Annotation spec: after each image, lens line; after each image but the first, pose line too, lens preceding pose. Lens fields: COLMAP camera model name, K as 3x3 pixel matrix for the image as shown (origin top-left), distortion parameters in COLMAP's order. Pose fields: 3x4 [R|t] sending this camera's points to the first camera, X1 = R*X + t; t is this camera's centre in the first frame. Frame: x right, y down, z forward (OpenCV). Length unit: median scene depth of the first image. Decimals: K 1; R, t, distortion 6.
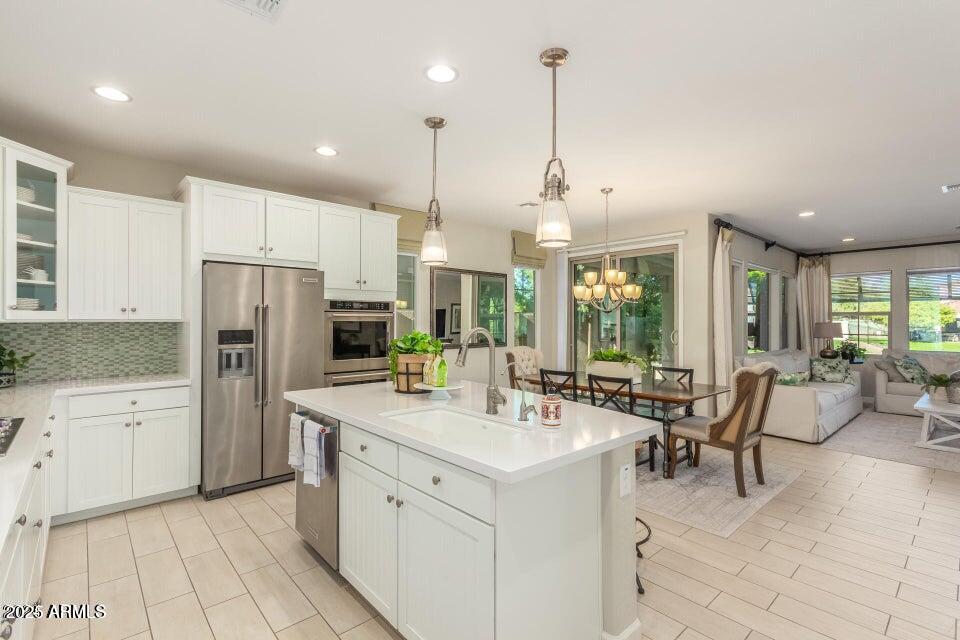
lens RADIAL K [[443.8, 0, 478.0], [0, 443.8, 318.4], [0, 0, 1]] dist [-0.001193, -0.000221]
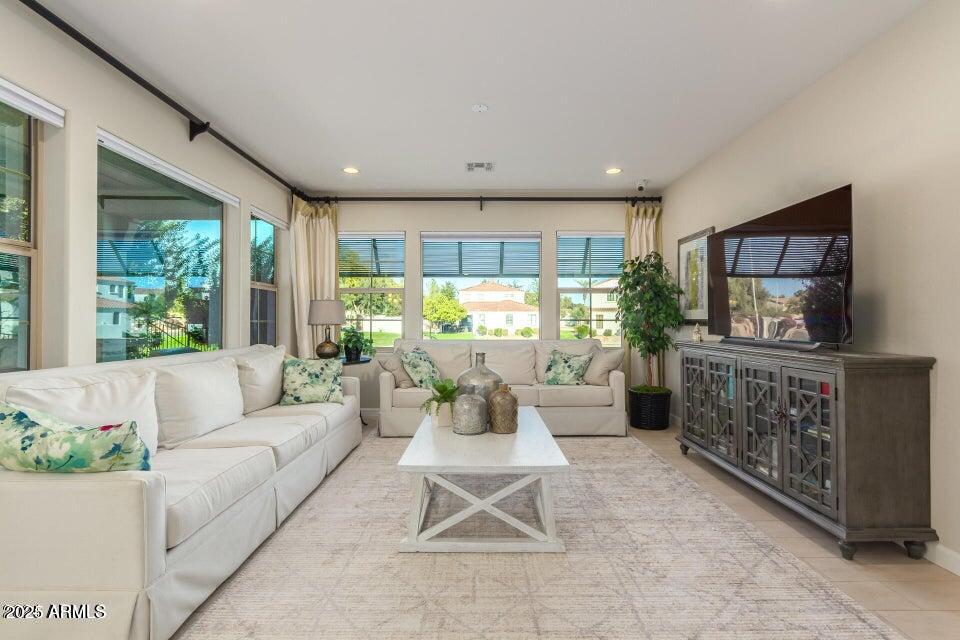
lens RADIAL K [[443.8, 0, 478.0], [0, 443.8, 318.4], [0, 0, 1]] dist [-0.001193, -0.000221]
pose [[0.661463, 0.000284, 0.749978, 0.769255], [-0.004382, 0.999984, 0.003486, 0.053582], [-0.749965, -0.005592, 0.661454, 0.705835]]
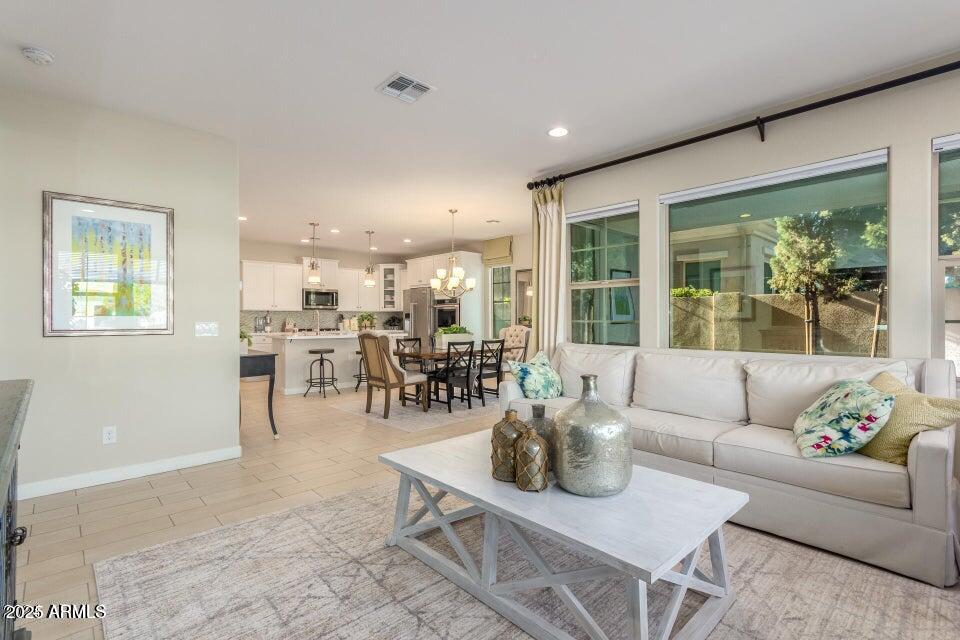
lens RADIAL K [[443.8, 0, 478.0], [0, 443.8, 318.4], [0, 0, 1]] dist [-0.001193, -0.000221]
pose [[0.034017, -0.001126, -0.999421, 1.704428], [0.014497, 0.999895, -0.000633, 0.050507], [0.999316, -0.014467, 0.034029, 1.032454]]
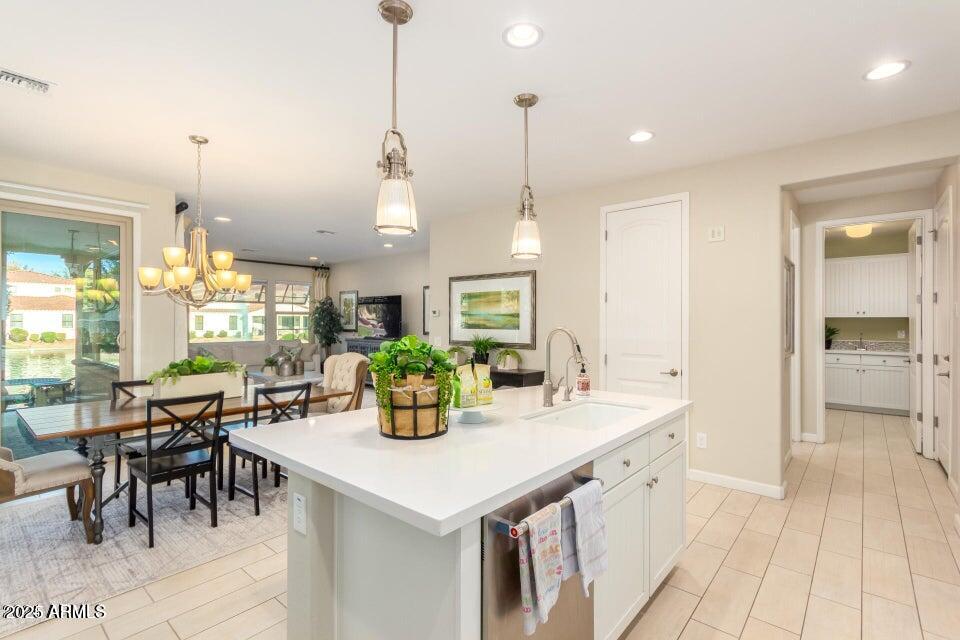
lens RADIAL K [[443.8, 0, 478.0], [0, 443.8, 318.4], [0, 0, 1]] dist [-0.001193, -0.000221]
pose [[-0.135215, 0.001992, 0.990814, -0.493357], [-0.004229, 0.999988, -0.002587, 0.005115], [-0.990807, -0.004540, -0.135205, 0.652954]]
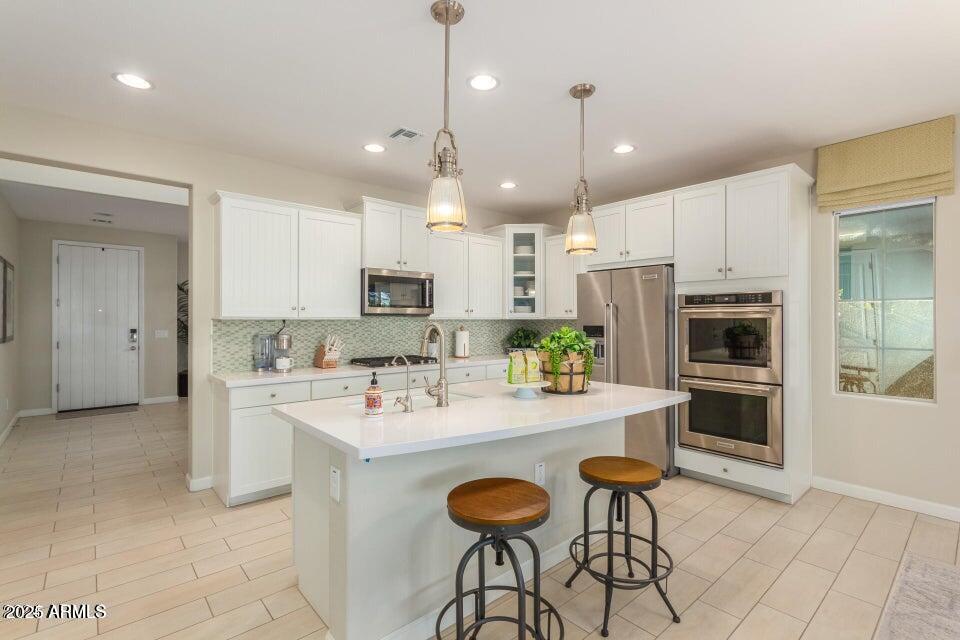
lens RADIAL K [[443.8, 0, 478.0], [0, 443.8, 318.4], [0, 0, 1]] dist [-0.001193, -0.000221]
pose [[-0.003440, -0.001965, -0.999992, 0.524316], [0.008726, 0.999960, -0.001994, 0.004337], [0.999956, -0.008733, -0.003422, 0.530916]]
